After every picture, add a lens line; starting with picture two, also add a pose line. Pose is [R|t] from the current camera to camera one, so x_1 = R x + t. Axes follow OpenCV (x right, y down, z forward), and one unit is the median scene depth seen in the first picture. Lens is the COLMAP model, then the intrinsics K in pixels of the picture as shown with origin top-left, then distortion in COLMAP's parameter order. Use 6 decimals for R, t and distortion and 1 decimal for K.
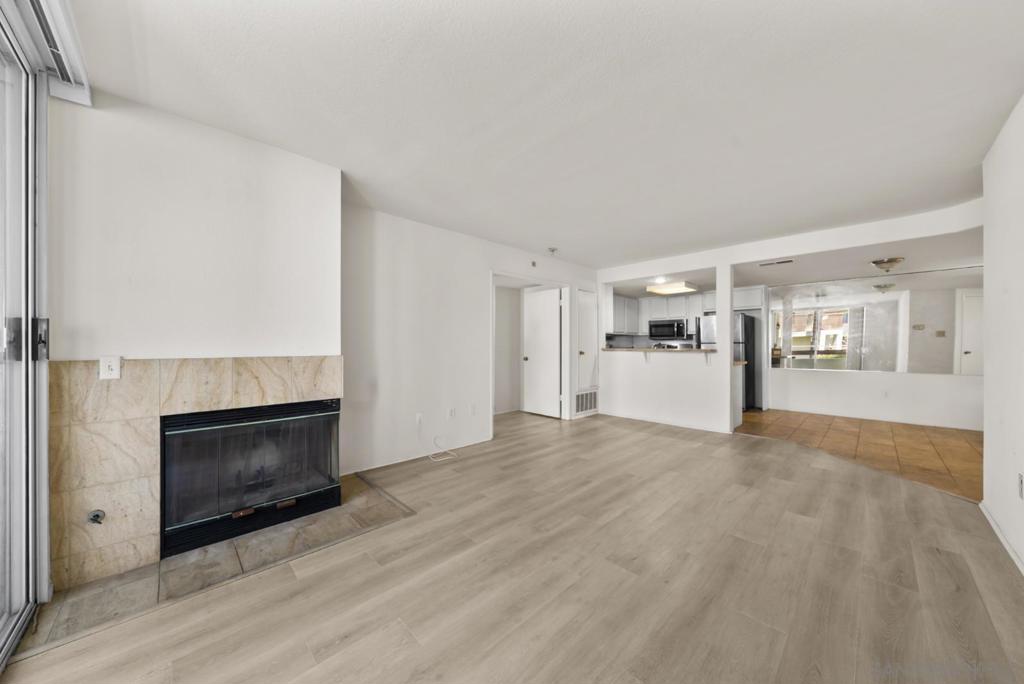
lens RADIAL K [[355.1, 0, 510.9], [0, 355.1, 343.4], [0, 0, 1]] dist [-0.000092, -0.000018]
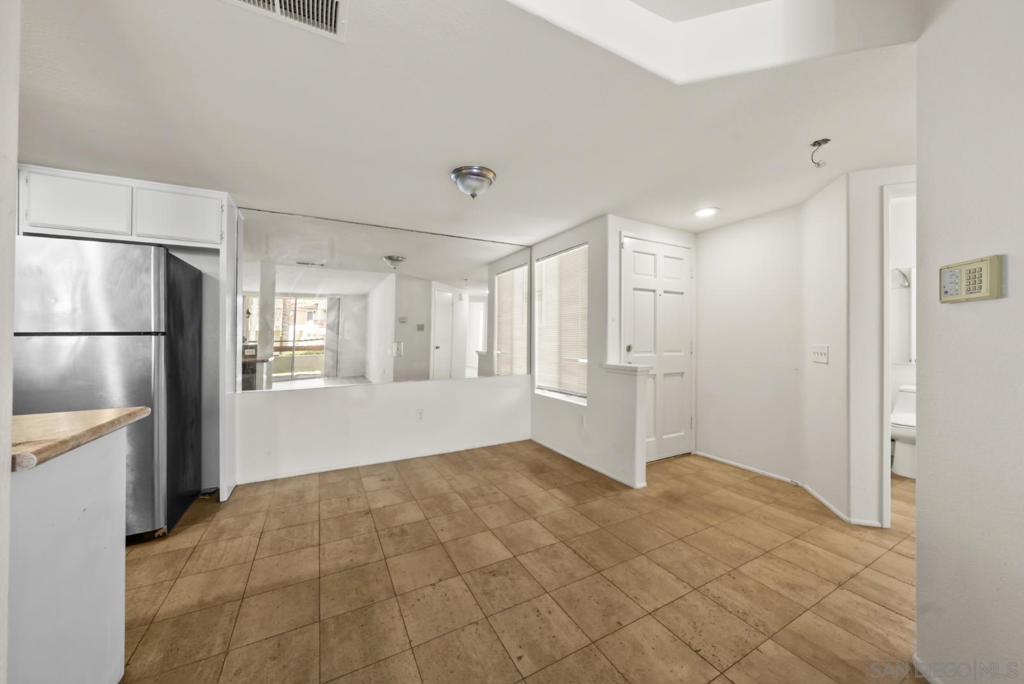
lens RADIAL K [[355.1, 0, 508.8], [0, 355.1, 338.9], [0, 0, 1]] dist [-0.000092, -0.000018]
pose [[0.285512, 0.000390, 0.958375, 0.406641], [-0.003198, 0.999995, 0.000546, 0.002124], [-0.958370, -0.003221, 0.285512, 0.557073]]
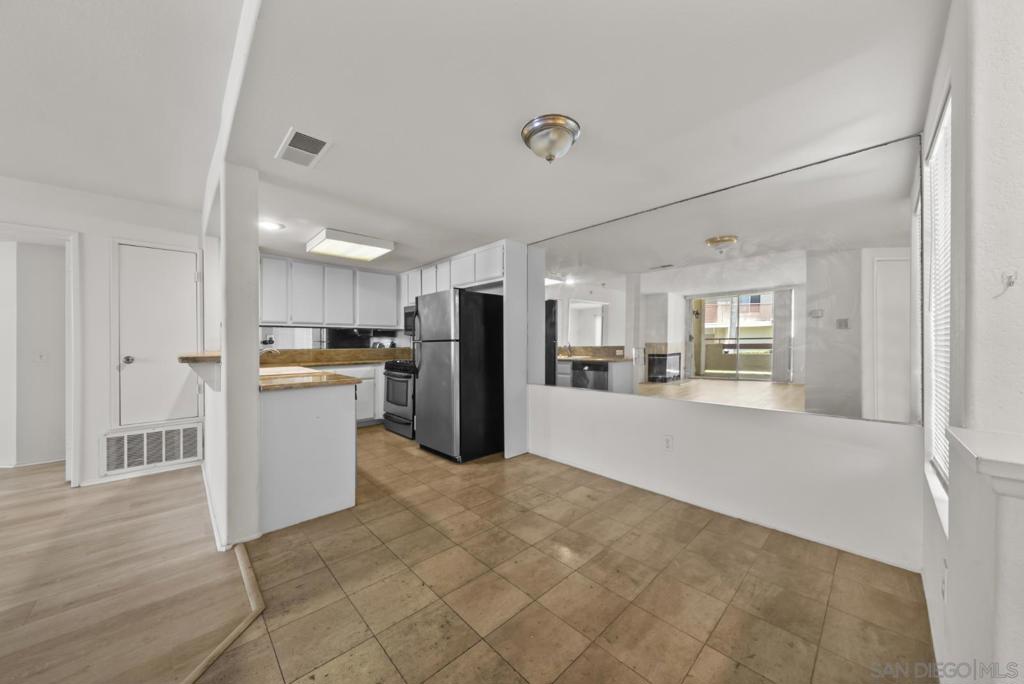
lens RADIAL K [[355.1, 0, 509.7], [0, 355.1, 343.0], [0, 0, 1]] dist [-0.000092, -0.000018]
pose [[0.999745, -0.001559, -0.022546, 0.708352], [0.001723, 0.999972, 0.007226, -0.001539], [0.022534, -0.007263, 0.999720, 0.419858]]
